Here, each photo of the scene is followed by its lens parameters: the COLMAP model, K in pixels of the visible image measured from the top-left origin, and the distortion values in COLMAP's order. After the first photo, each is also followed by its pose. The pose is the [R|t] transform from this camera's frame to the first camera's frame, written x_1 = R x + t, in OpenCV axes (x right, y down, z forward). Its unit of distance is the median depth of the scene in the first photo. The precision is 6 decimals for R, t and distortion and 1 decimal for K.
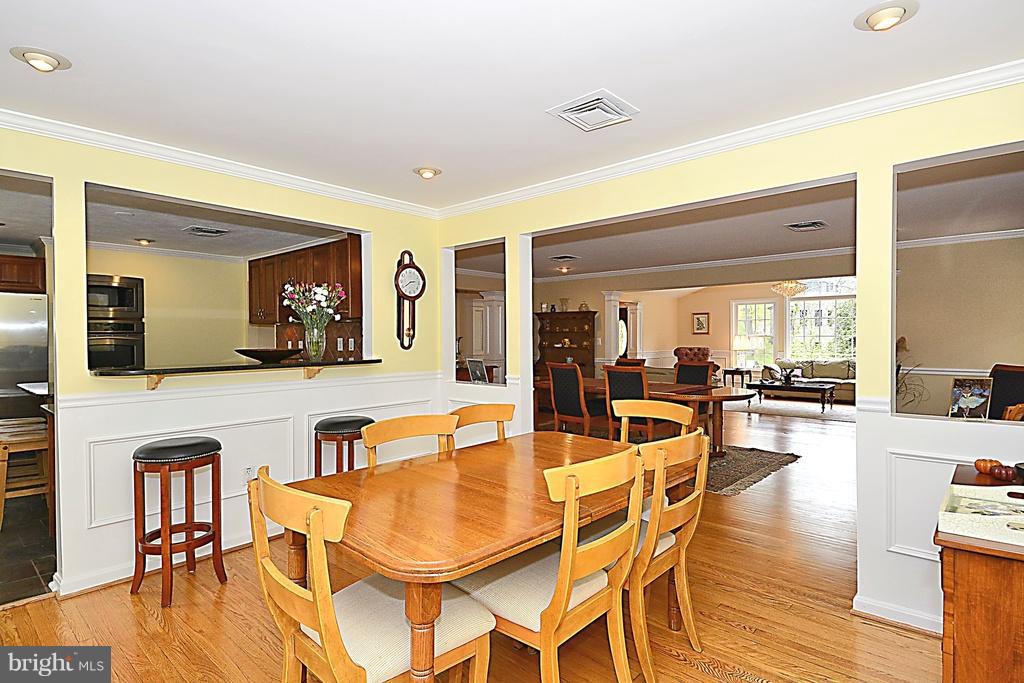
lens RADIAL K [[531.5, 0, 512.0], [0, 531.5, 341.5], [0, 0, 1]] dist [-0.000585, -0.000435]
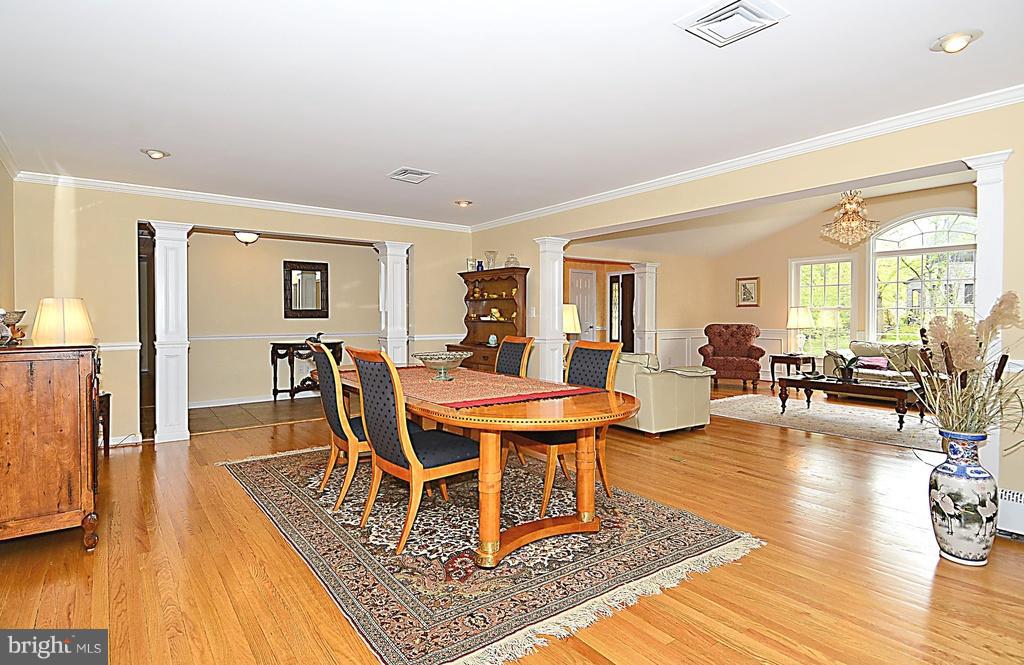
lens RADIAL K [[544.4, 0, 515.8], [0, 544.4, 321.0], [0, 0, 1]] dist [0.001892, 0.000379]
pose [[0.983467, 0.004955, -0.181021, 0.199170], [-0.004930, 0.999988, 0.000589, 0.007848], [0.181022, 0.000313, 0.983479, 0.229025]]
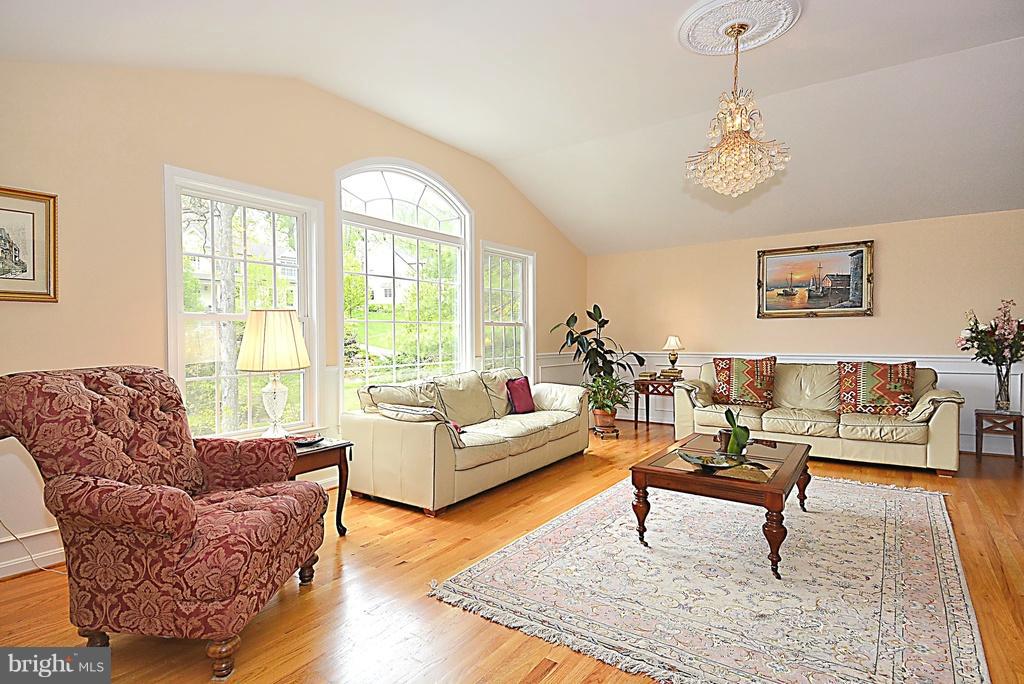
lens RADIAL K [[531.5, 0, 512.0], [0, 531.5, 342.0], [0, 0, 1]] dist [-0.000585, -0.000435]
pose [[-0.139395, -0.008108, 0.990204, 0.153859], [0.015399, 0.999828, 0.010354, 0.004265], [-0.990117, 0.016691, -0.139246, 0.950049]]
